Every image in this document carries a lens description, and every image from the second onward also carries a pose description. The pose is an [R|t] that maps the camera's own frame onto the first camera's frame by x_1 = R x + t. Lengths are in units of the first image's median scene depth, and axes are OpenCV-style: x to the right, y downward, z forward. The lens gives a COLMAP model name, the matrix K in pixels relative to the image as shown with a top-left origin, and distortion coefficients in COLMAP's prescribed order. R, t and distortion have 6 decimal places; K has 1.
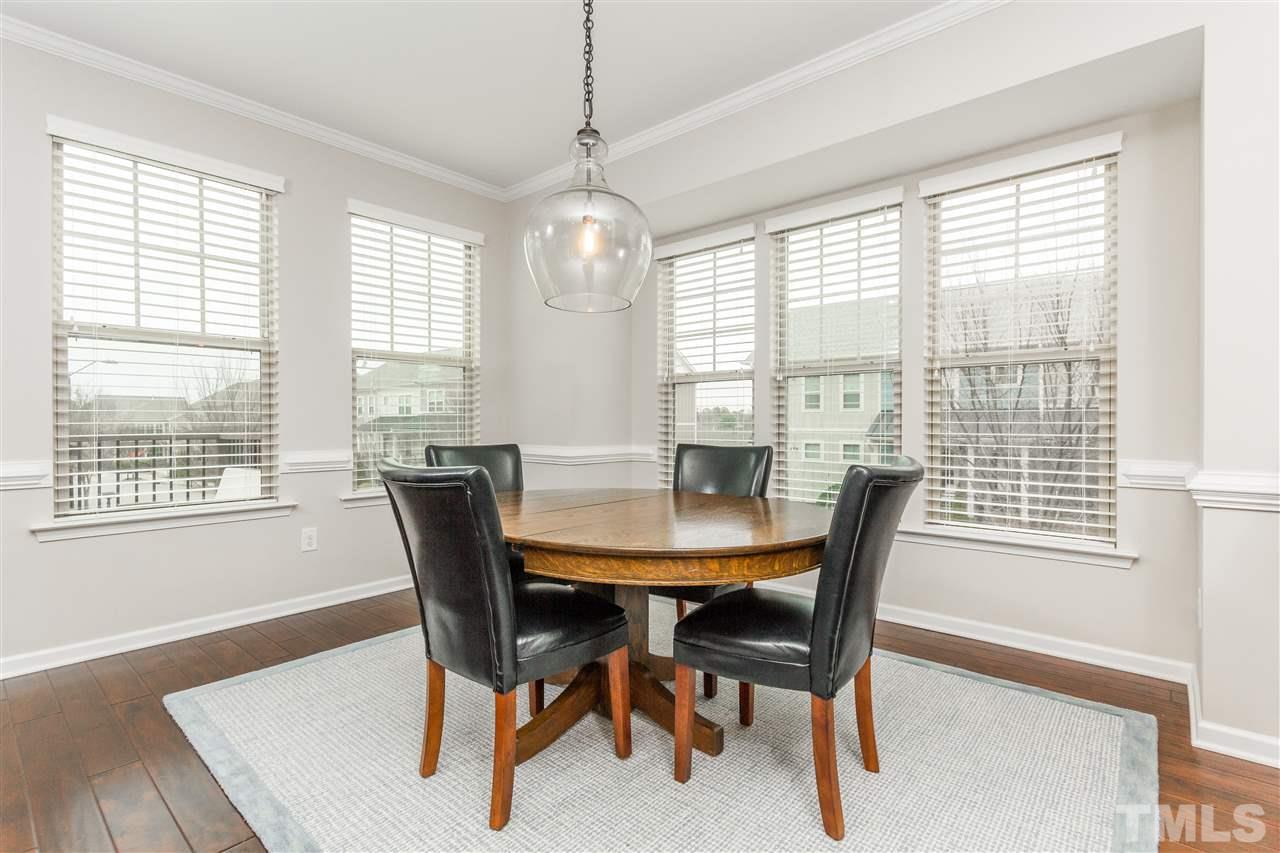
lens RADIAL K [[600.1, 0, 632.2], [0, 600.1, 421.3], [0, 0, 1]] dist [-0.003828, -0.000132]
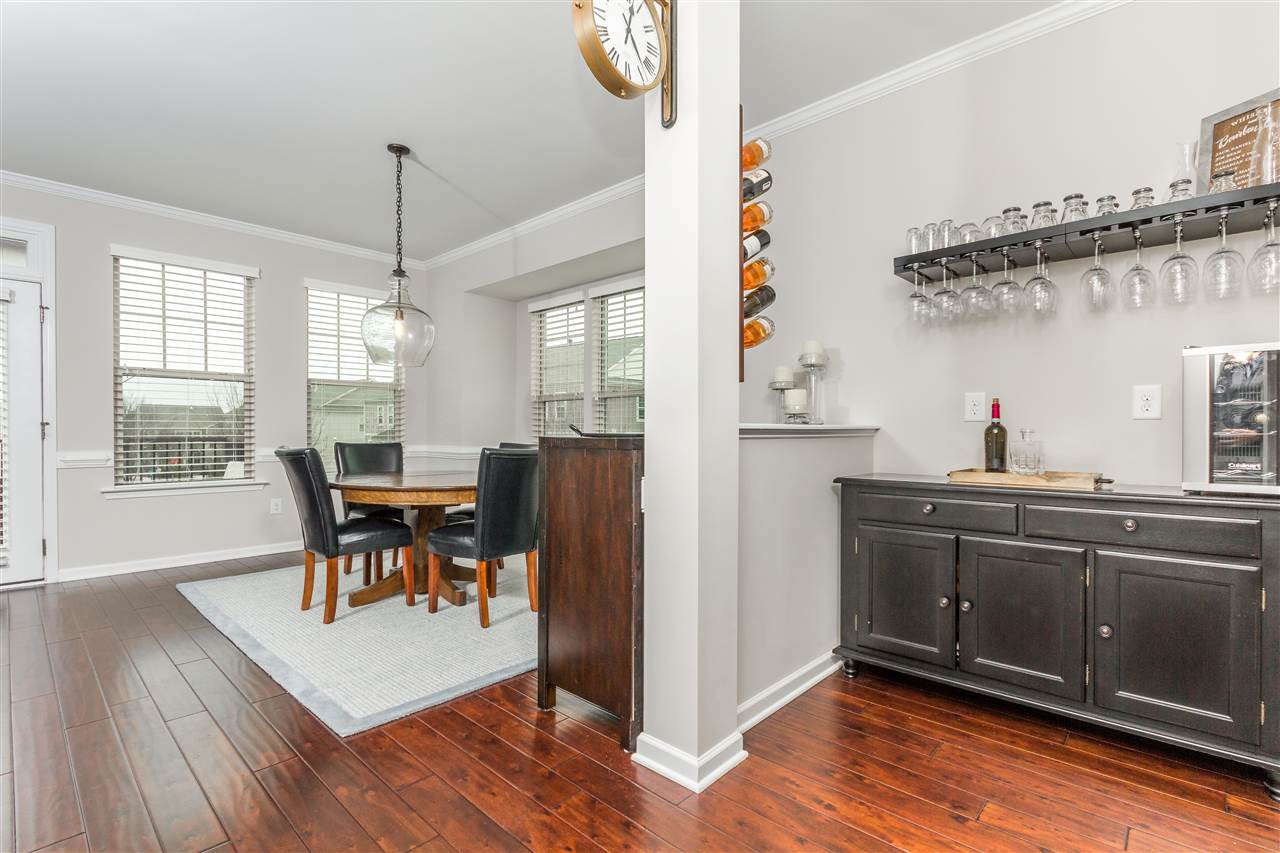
lens RADIAL K [[600.1, 0, 648.3], [0, 600.1, 432.3], [0, 0, 1]] dist [-0.003828, -0.000132]
pose [[0.999295, 0.000954, -0.037544, 0.491841], [-0.001003, 0.999999, -0.001285, 0.014102], [0.037543, 0.001322, 0.999294, -0.515271]]
